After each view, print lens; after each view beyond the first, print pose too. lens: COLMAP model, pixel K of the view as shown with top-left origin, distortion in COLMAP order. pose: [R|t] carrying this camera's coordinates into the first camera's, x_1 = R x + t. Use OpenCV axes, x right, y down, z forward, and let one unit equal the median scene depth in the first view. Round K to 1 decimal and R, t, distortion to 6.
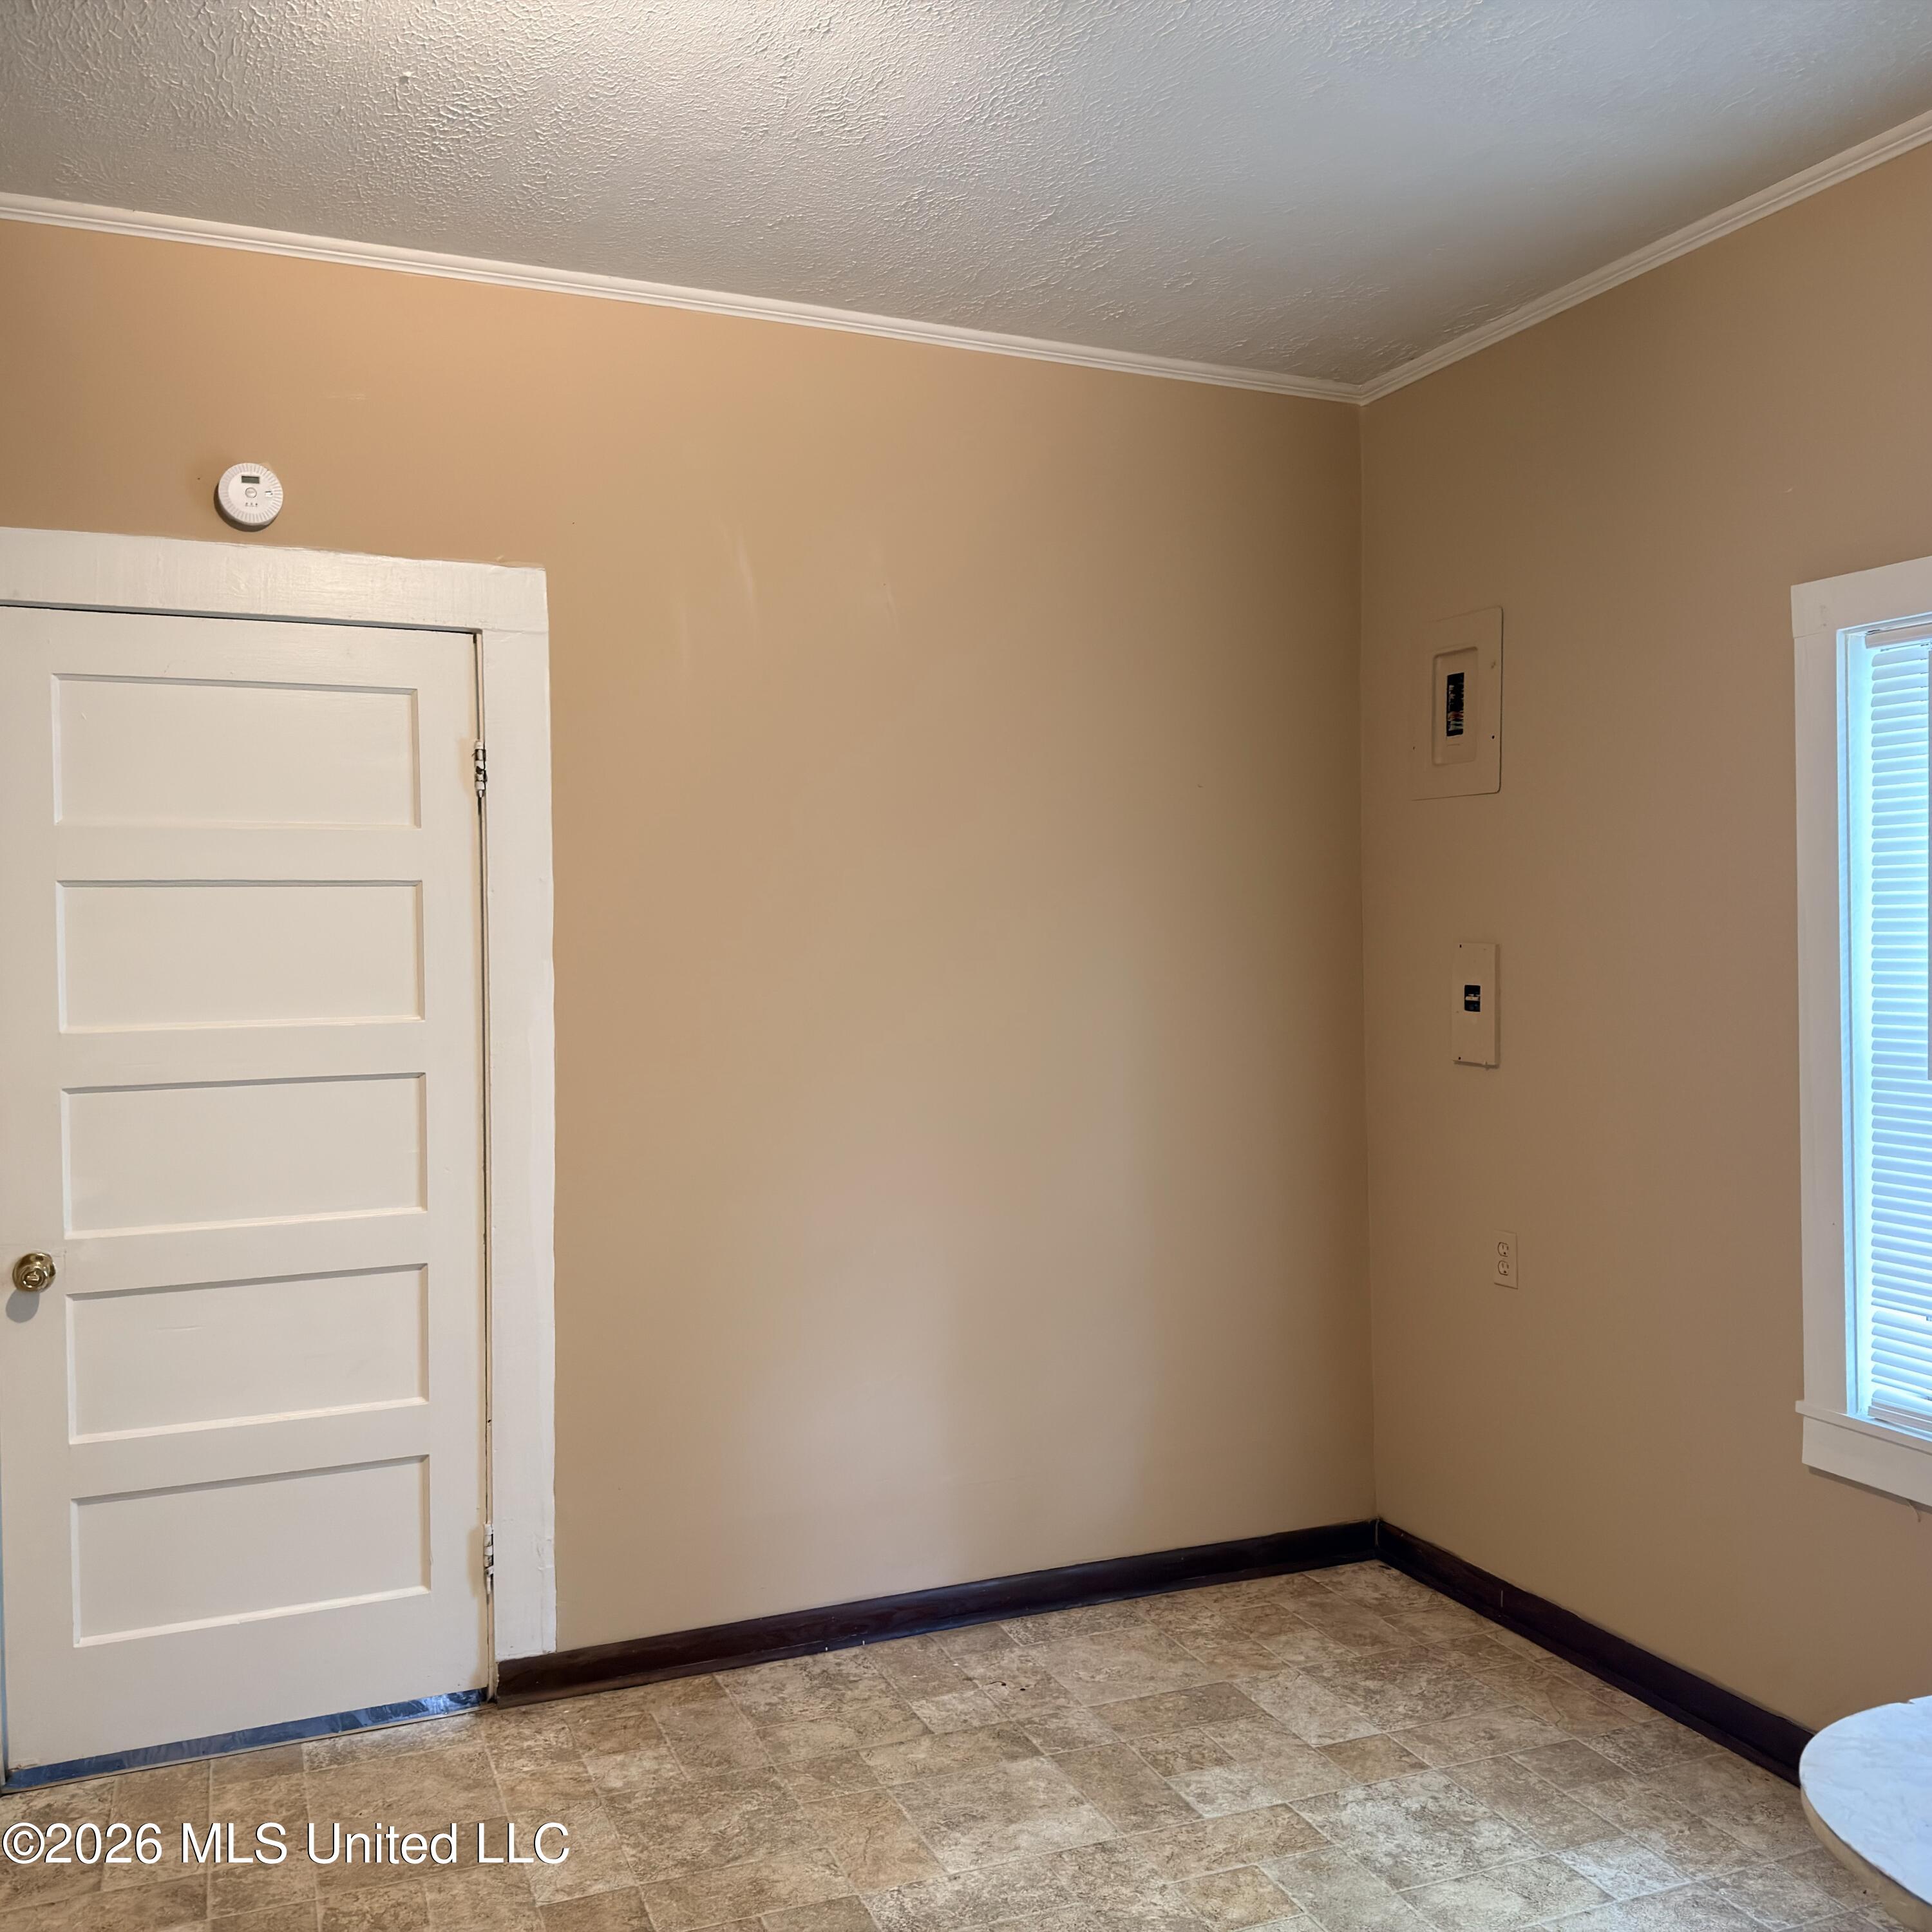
lens RADIAL K [[1805.4, 0, 923.0], [0, 1805.4, 951.8], [0, 0, 1]] dist [-0.000639, 0.000000]
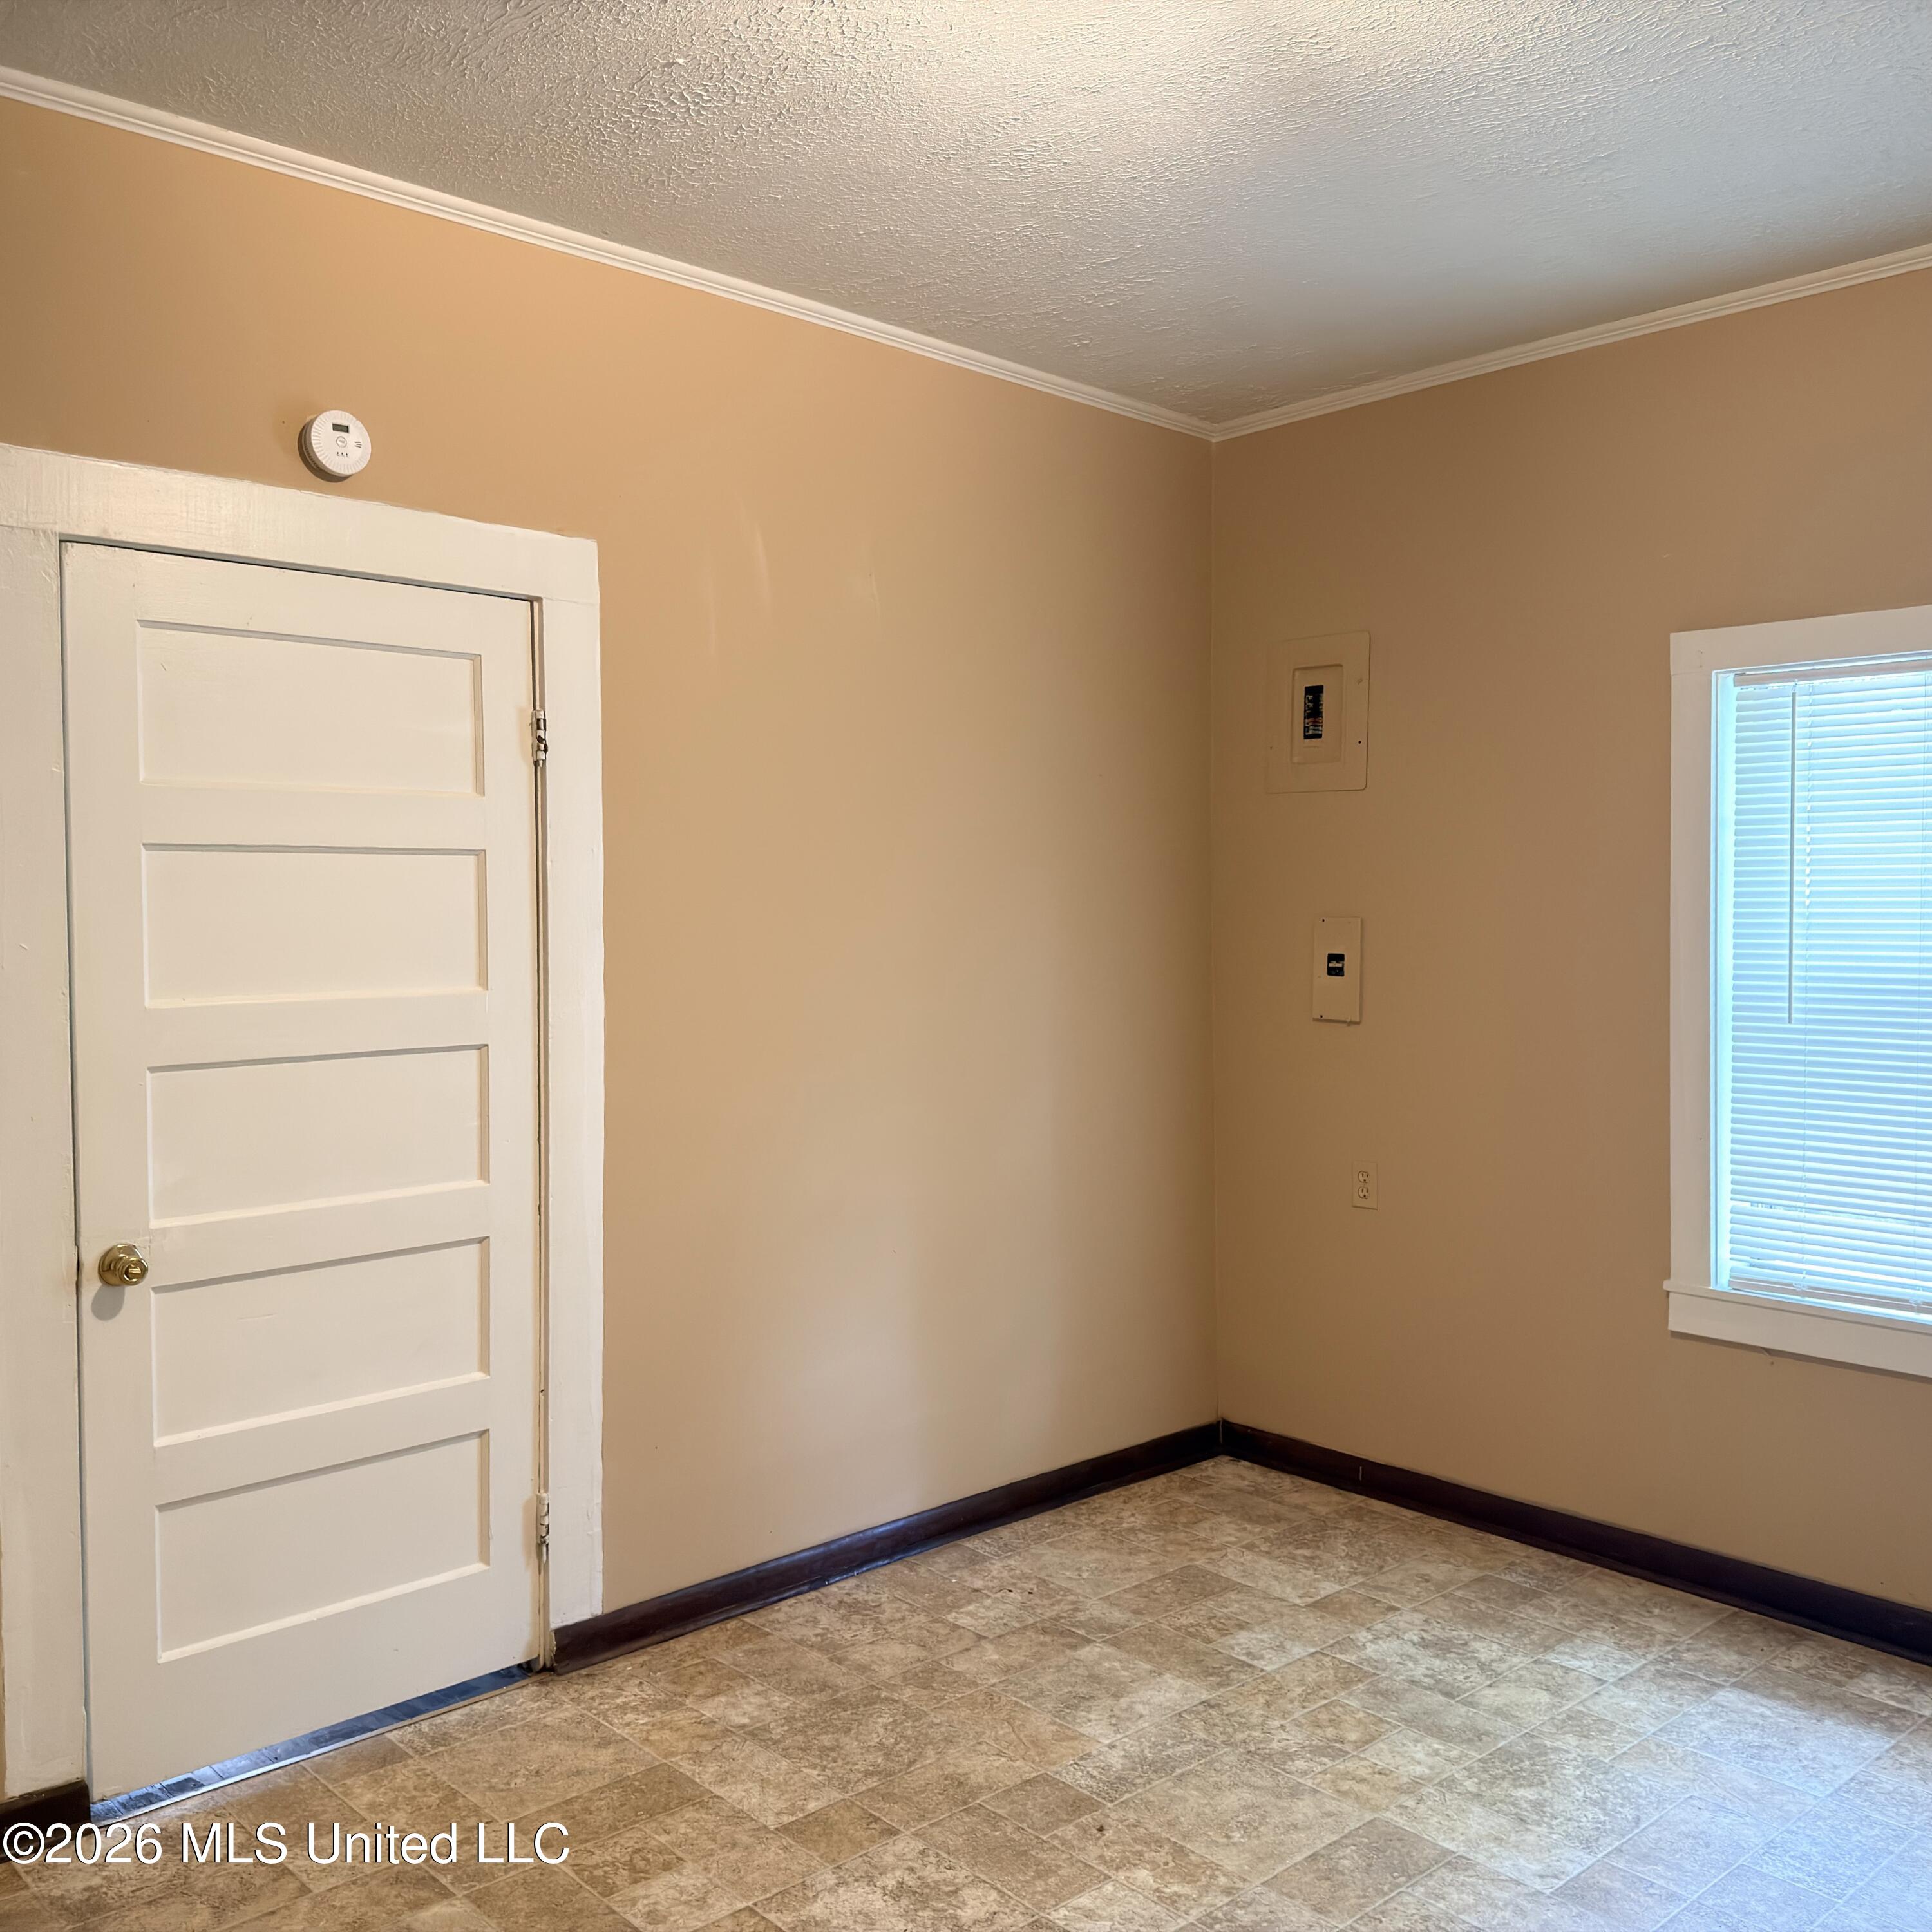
lens RADIAL K [[1805.4, 0, 901.6], [0, 1805.4, 955.9], [0, 0, 1]] dist [-0.000639, 0.000000]
pose [[0.942021, -0.003239, 0.335538, -0.393394], [-0.001895, 0.999886, 0.014972, 0.003334], [-0.335548, -0.014740, 0.941908, -0.005975]]
